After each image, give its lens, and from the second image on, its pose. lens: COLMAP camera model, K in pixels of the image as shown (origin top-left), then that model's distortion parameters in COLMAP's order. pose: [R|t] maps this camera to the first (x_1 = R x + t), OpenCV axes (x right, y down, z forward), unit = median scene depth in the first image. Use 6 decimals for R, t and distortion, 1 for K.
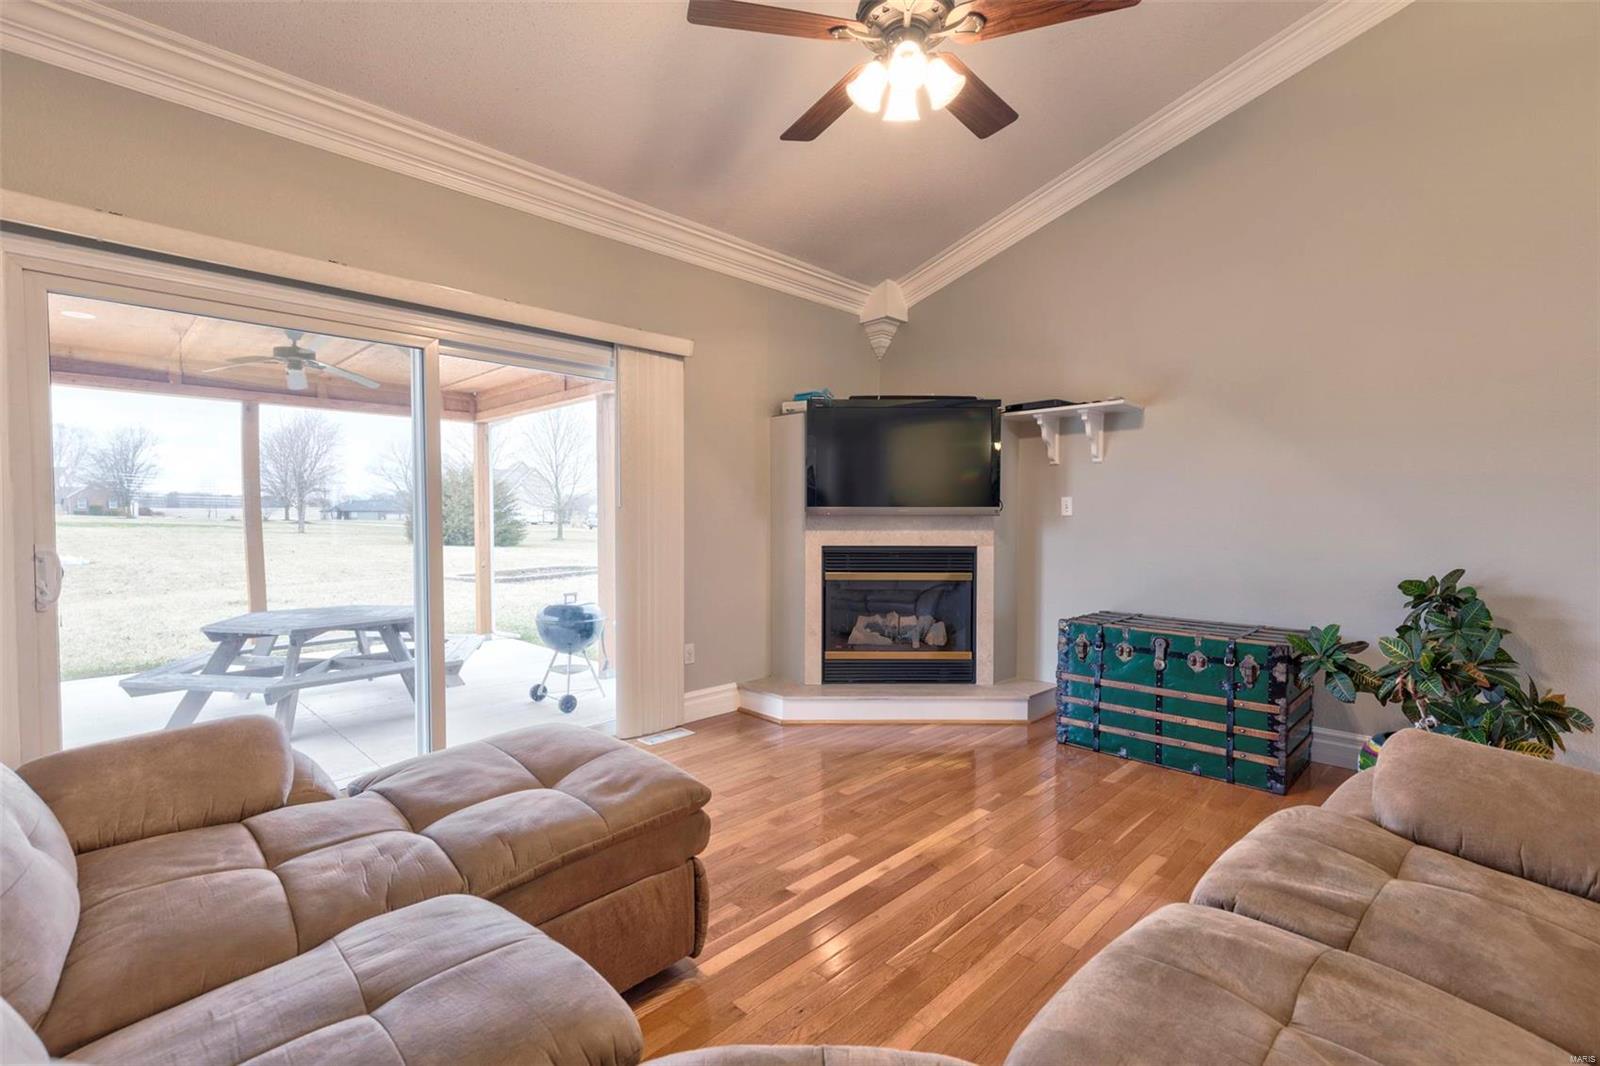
lens RADIAL K [[713.2, 0, 798.9], [0, 713.2, 534.3], [0, 0, 1]] dist [0.007267, -0.001595]
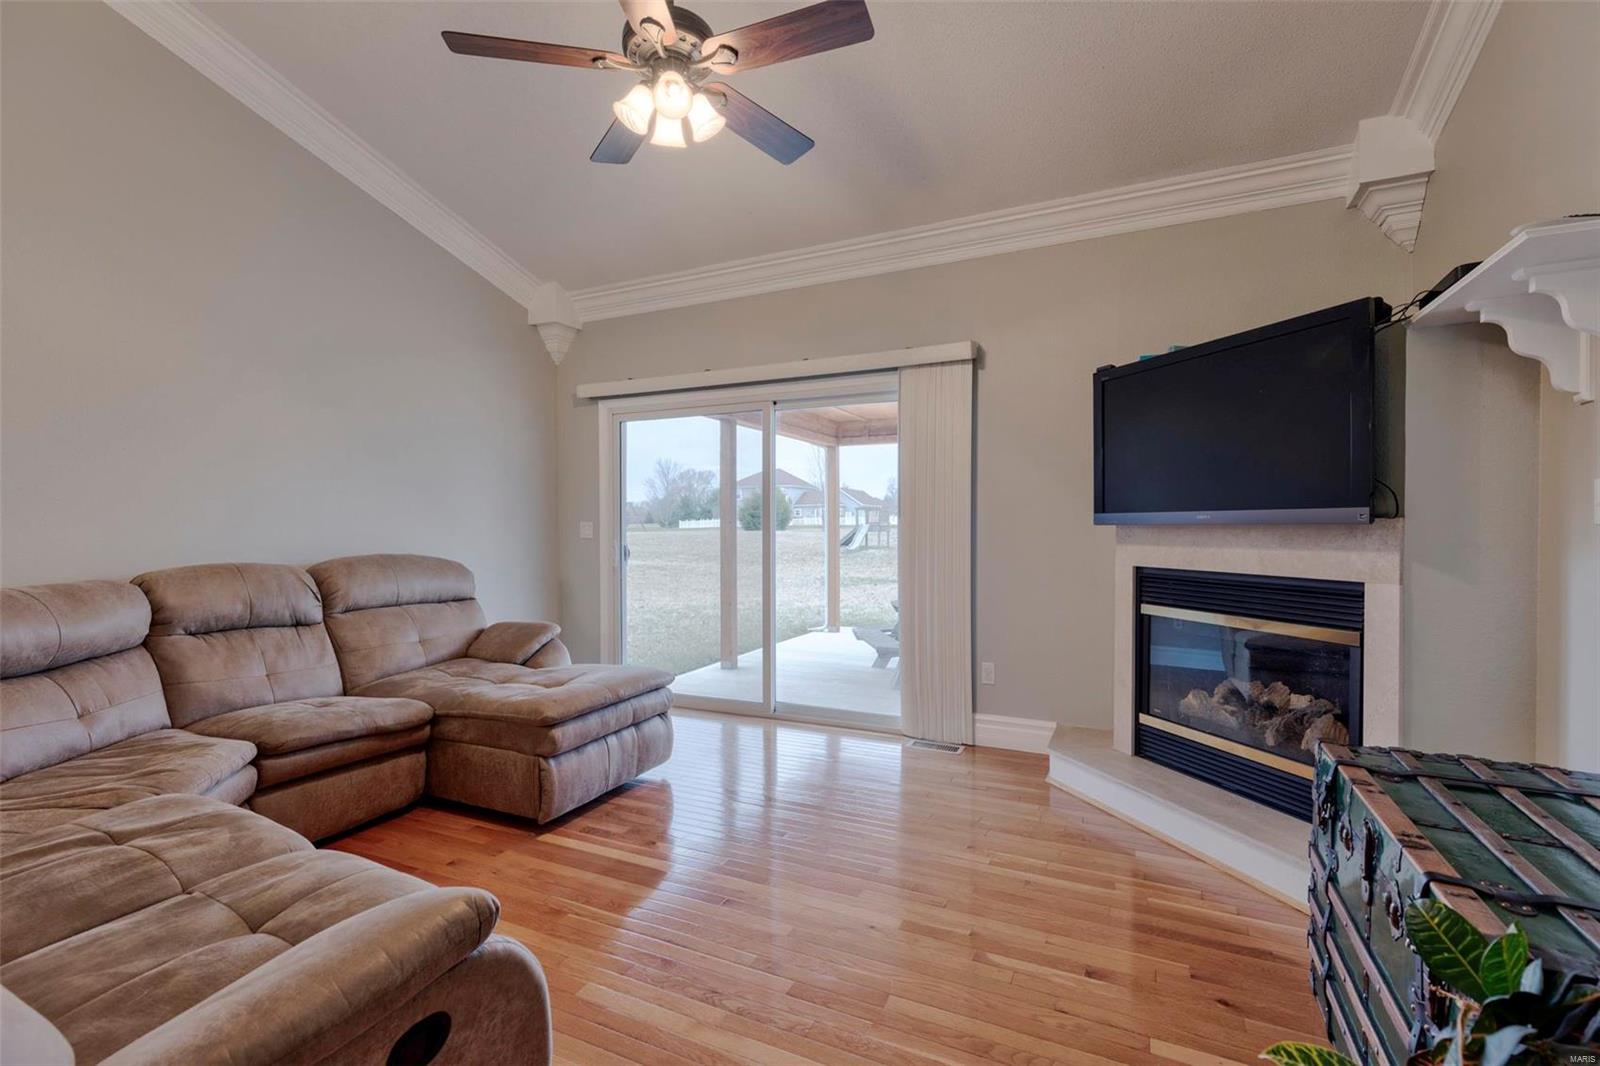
lens RADIAL K [[713.2, 0, 798.9], [0, 713.2, 534.3], [0, 0, 1]] dist [0.007267, -0.001595]
pose [[0.324294, 0.010630, -0.945897, 0.679778], [-0.023575, 0.999717, 0.003152, -0.011663], [0.945662, 0.021278, 0.324453, 0.483148]]
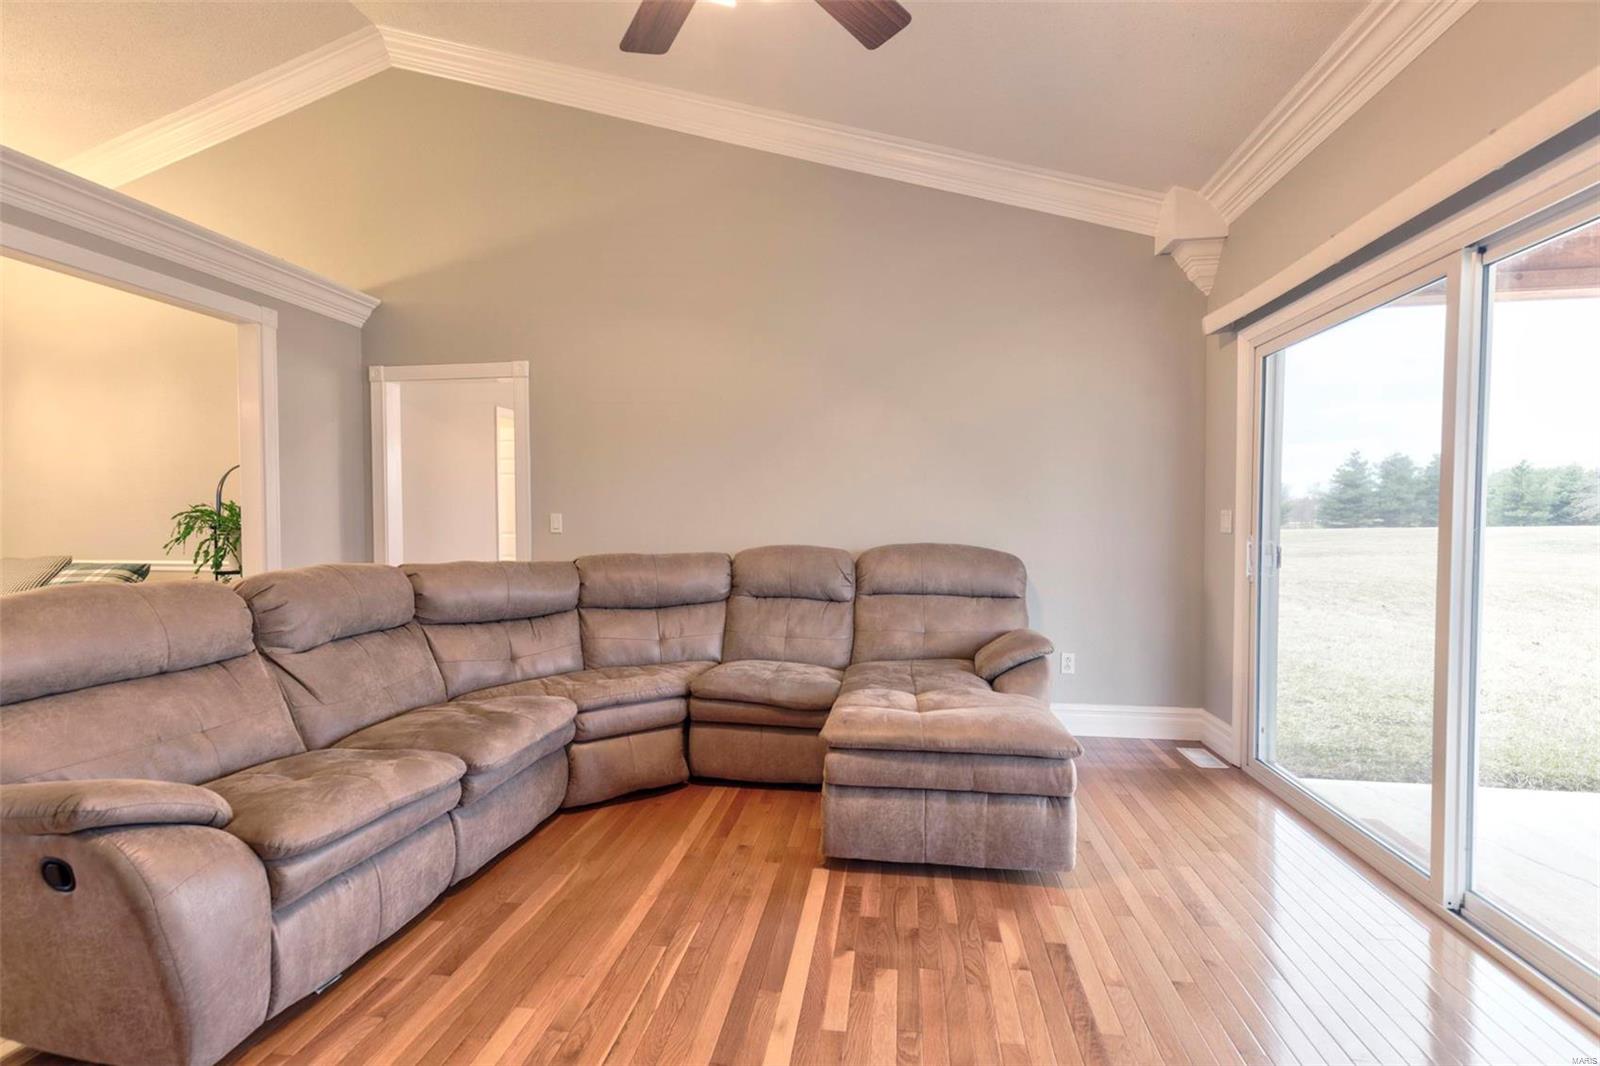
lens RADIAL K [[713.2, 0, 798.9], [0, 713.2, 534.3], [0, 0, 1]] dist [0.007267, -0.001595]
pose [[-0.809466, 0.019205, -0.586852, 0.309570], [-0.013007, 0.998633, 0.050622, -0.027675], [0.587022, 0.048610, -0.808110, 0.952626]]
